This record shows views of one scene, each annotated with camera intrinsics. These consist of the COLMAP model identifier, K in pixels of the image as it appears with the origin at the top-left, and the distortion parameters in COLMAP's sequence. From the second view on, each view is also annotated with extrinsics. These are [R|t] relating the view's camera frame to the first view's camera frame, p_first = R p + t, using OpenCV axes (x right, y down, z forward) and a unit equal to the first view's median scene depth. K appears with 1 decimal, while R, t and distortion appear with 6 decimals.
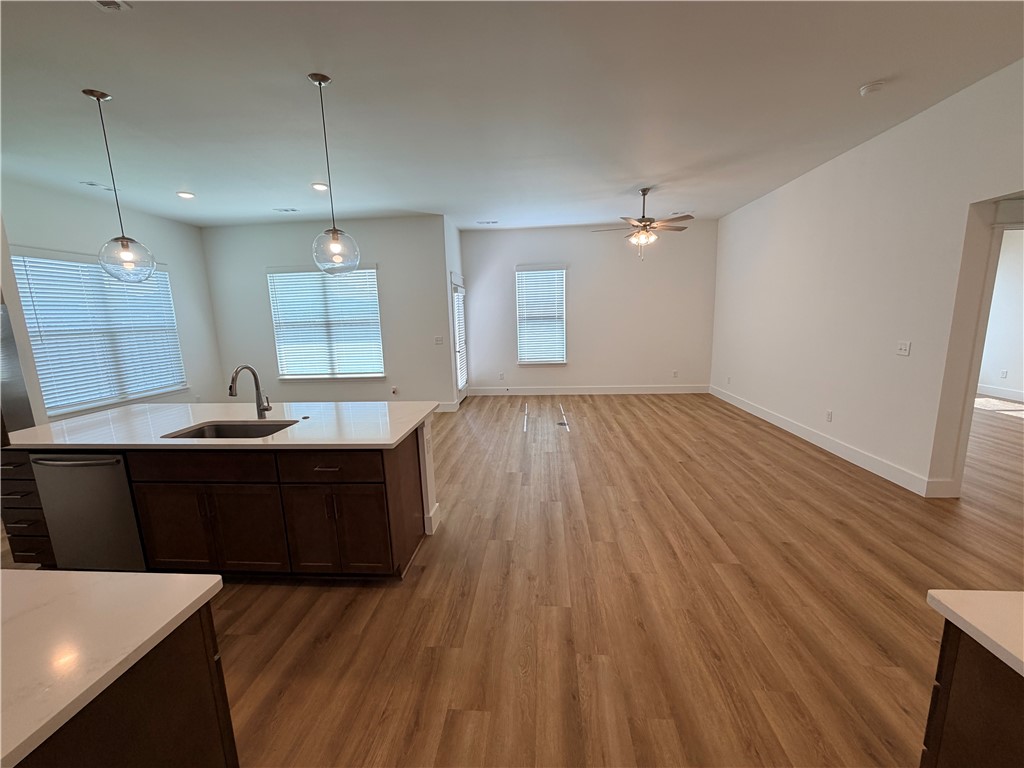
lens RADIAL K [[408.3, 0, 512.7], [0, 408.3, 382.8], [0, 0, 1]] dist [0.001219, 0.000095]
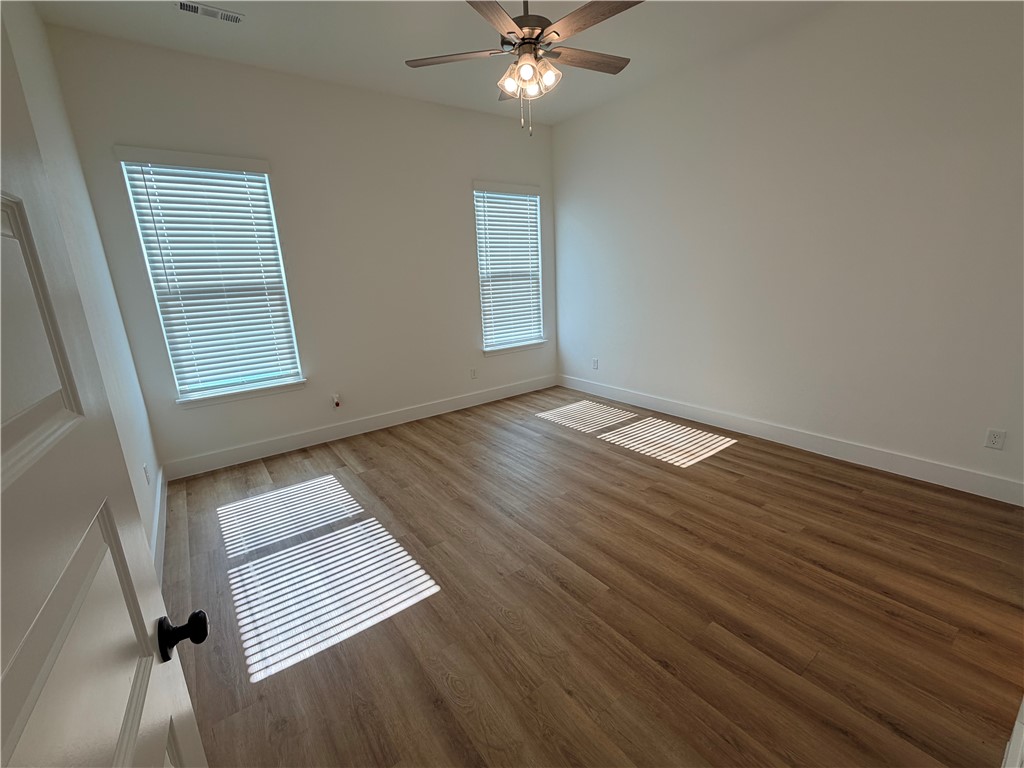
lens RADIAL K [[437.8, 0, 512.1], [0, 437.8, 384.1], [0, 0, 1]] dist [0.002449, 0.000001]
pose [[0.751213, -0.161231, 0.640065, -0.765381], [0.129175, 0.986868, 0.096984, -0.050841], [-0.647297, 0.009824, 0.762175, 0.540047]]
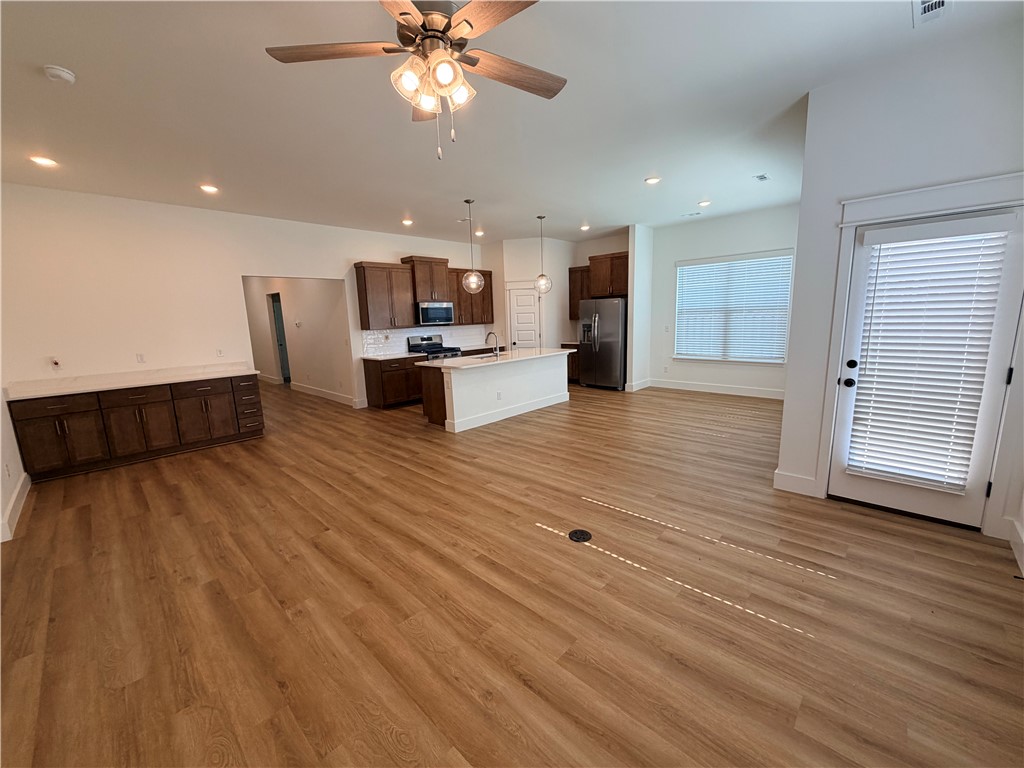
lens RADIAL K [[408.3, 0, 512.1], [0, 408.3, 388.5], [0, 0, 1]] dist [0.001219, 0.000095]
pose [[-0.634466, 0.188790, -0.749541, 0.691962], [-0.076257, 0.949694, 0.303753, -0.286814], [0.769180, 0.249879, -0.588152, 1.598686]]
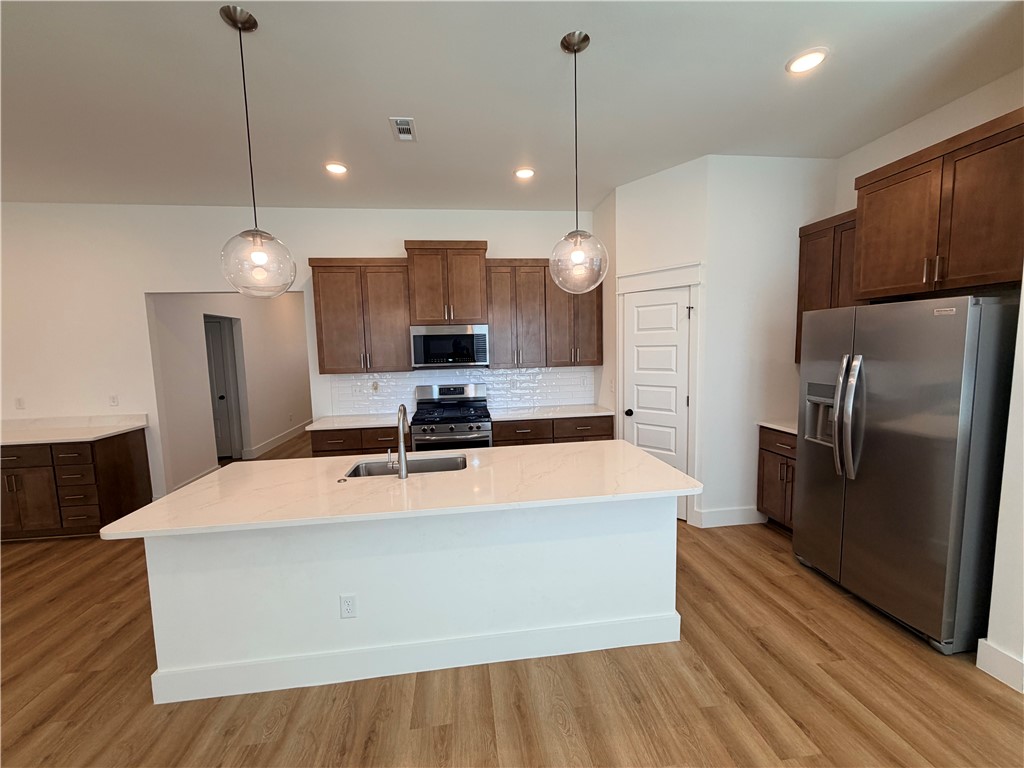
lens RADIAL K [[408.3, 0, 513.0], [0, 408.3, 387.2], [0, 0, 1]] dist [0.001219, 0.000095]
pose [[-0.977308, 0.076431, -0.197554, -0.448550], [0.020317, 0.962156, 0.271740, -0.191160], [0.210847, 0.261560, -0.941876, 1.147198]]
